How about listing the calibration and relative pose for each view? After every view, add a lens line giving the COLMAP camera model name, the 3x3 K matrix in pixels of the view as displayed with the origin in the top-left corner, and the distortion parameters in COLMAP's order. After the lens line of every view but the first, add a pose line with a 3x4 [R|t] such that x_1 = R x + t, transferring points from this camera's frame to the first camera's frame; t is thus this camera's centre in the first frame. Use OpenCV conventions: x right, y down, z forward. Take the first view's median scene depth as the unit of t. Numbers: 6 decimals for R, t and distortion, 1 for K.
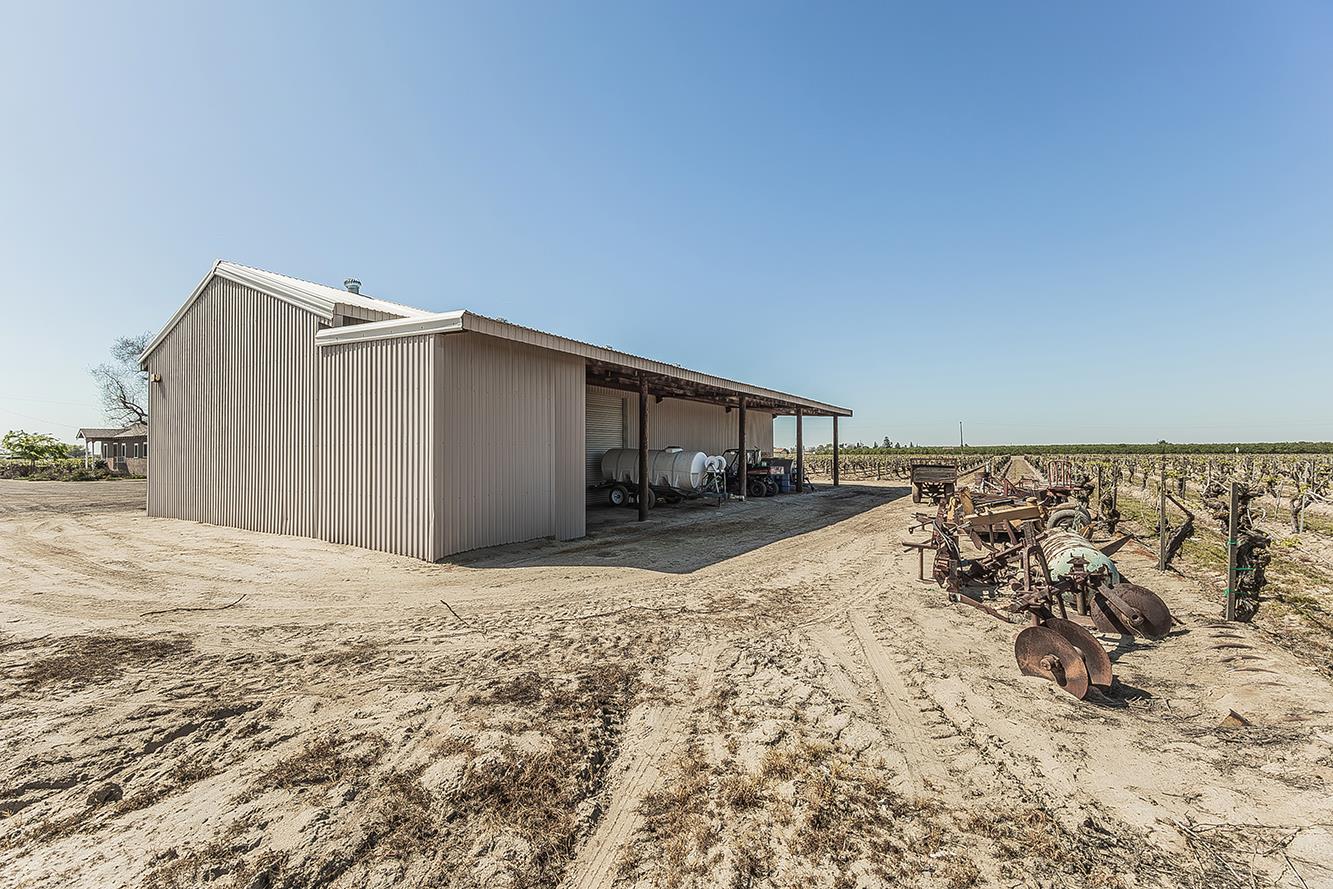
lens RADIAL K [[597.6, 0, 666.5], [0, 597.6, 444.5], [0, 0, 1]] dist [0.013419, 0.000048]
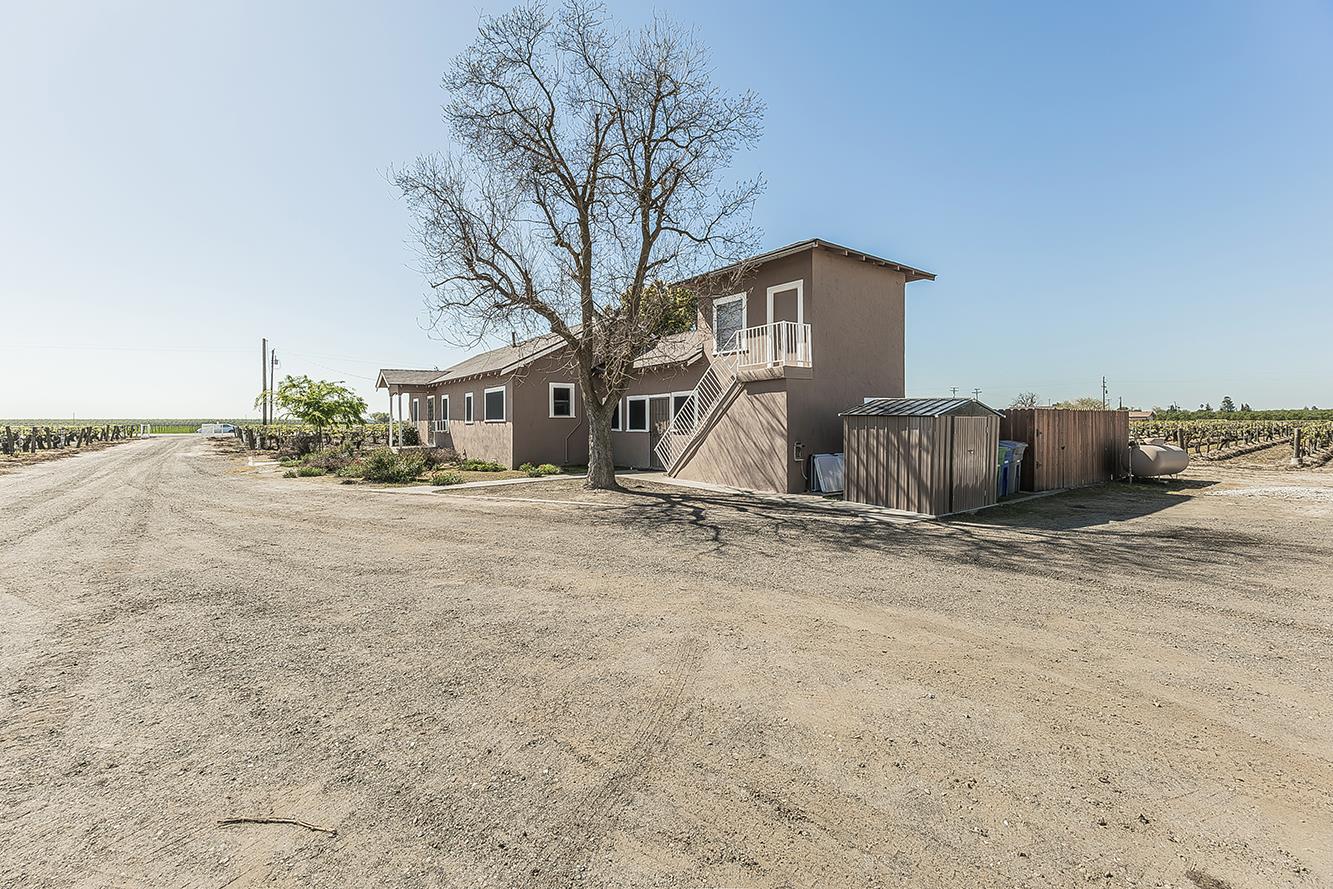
lens RADIAL K [[645.1, 0, 666.5], [0, 645.1, 444.5], [0, 0, 1]] dist [0.000040, 0.000050]
pose [[0.935314, 0.013770, -0.353550, -0.523217], [0.005561, 0.998547, 0.053603, 0.011647], [0.353774, -0.052102, 0.933879, 0.546838]]
